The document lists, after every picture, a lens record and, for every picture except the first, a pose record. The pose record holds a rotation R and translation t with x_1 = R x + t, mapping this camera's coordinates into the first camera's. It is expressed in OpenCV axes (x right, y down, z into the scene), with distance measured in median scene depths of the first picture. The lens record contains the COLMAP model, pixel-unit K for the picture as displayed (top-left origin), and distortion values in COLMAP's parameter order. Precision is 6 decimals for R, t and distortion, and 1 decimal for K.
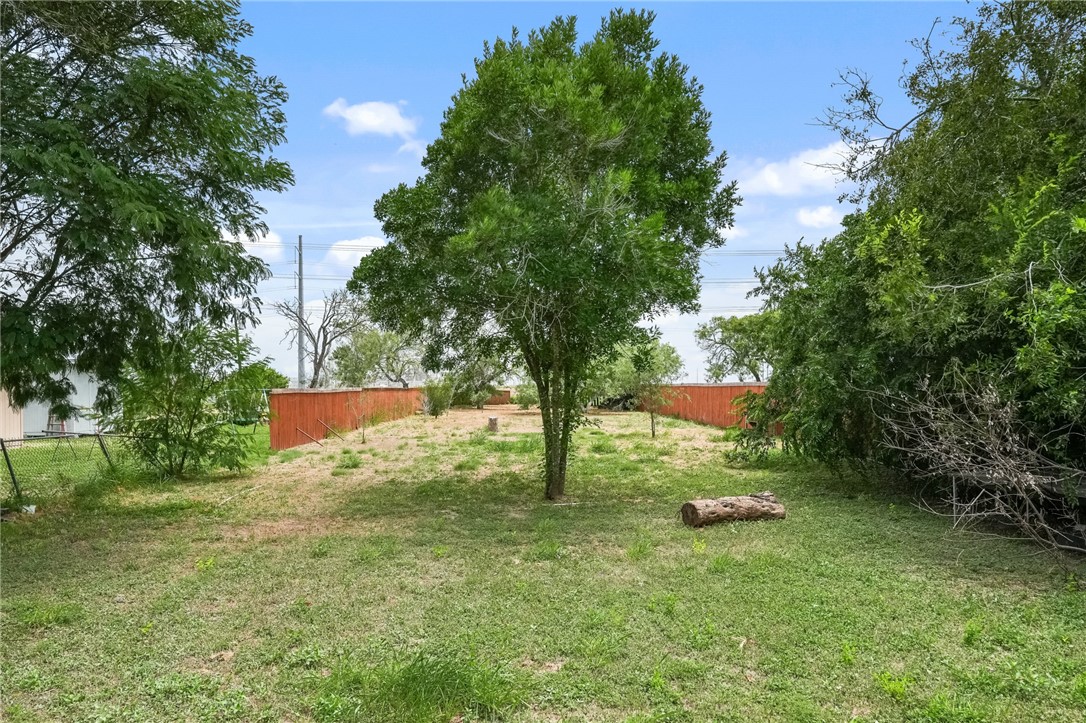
lens RADIAL K [[745.3, 0, 546.2], [0, 745.3, 366.2], [0, 0, 1]] dist [0.007890, 0.000387]
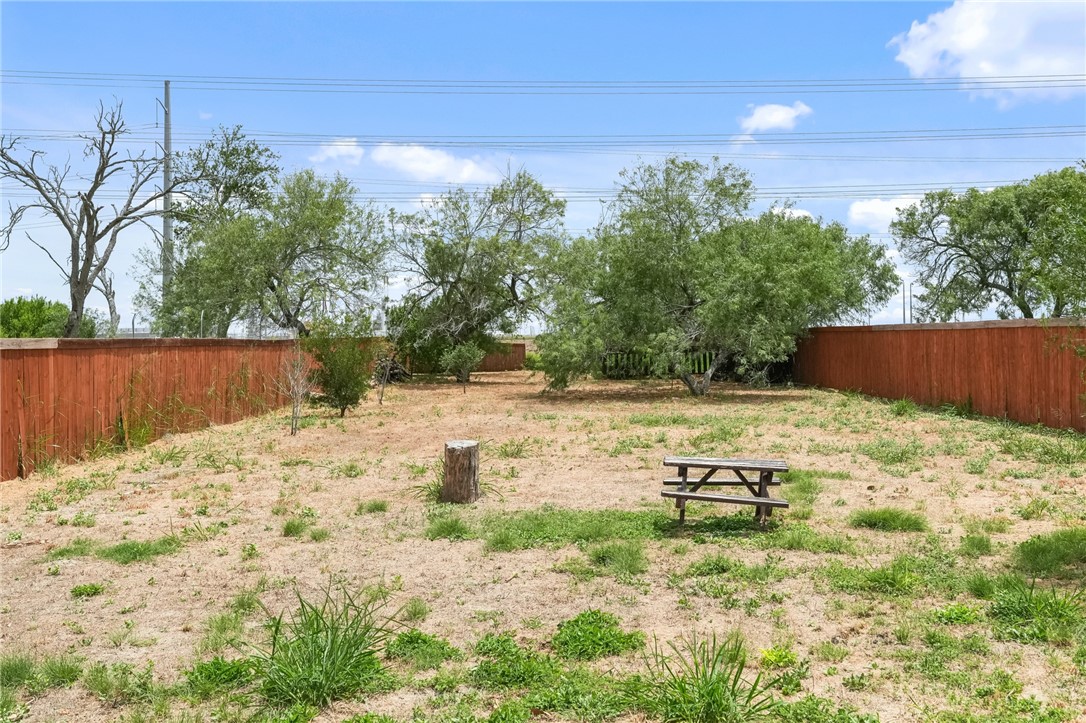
lens RADIAL K [[1127.4, 0, 542.8], [0, 1127.4, 359.5], [0, 0, 1]] dist [0.009049, 0.000000]
pose [[0.999445, -0.005948, -0.032784, -0.011954], [0.007525, 0.998809, 0.048203, 0.007760], [0.032458, -0.048423, 0.998299, 0.251932]]
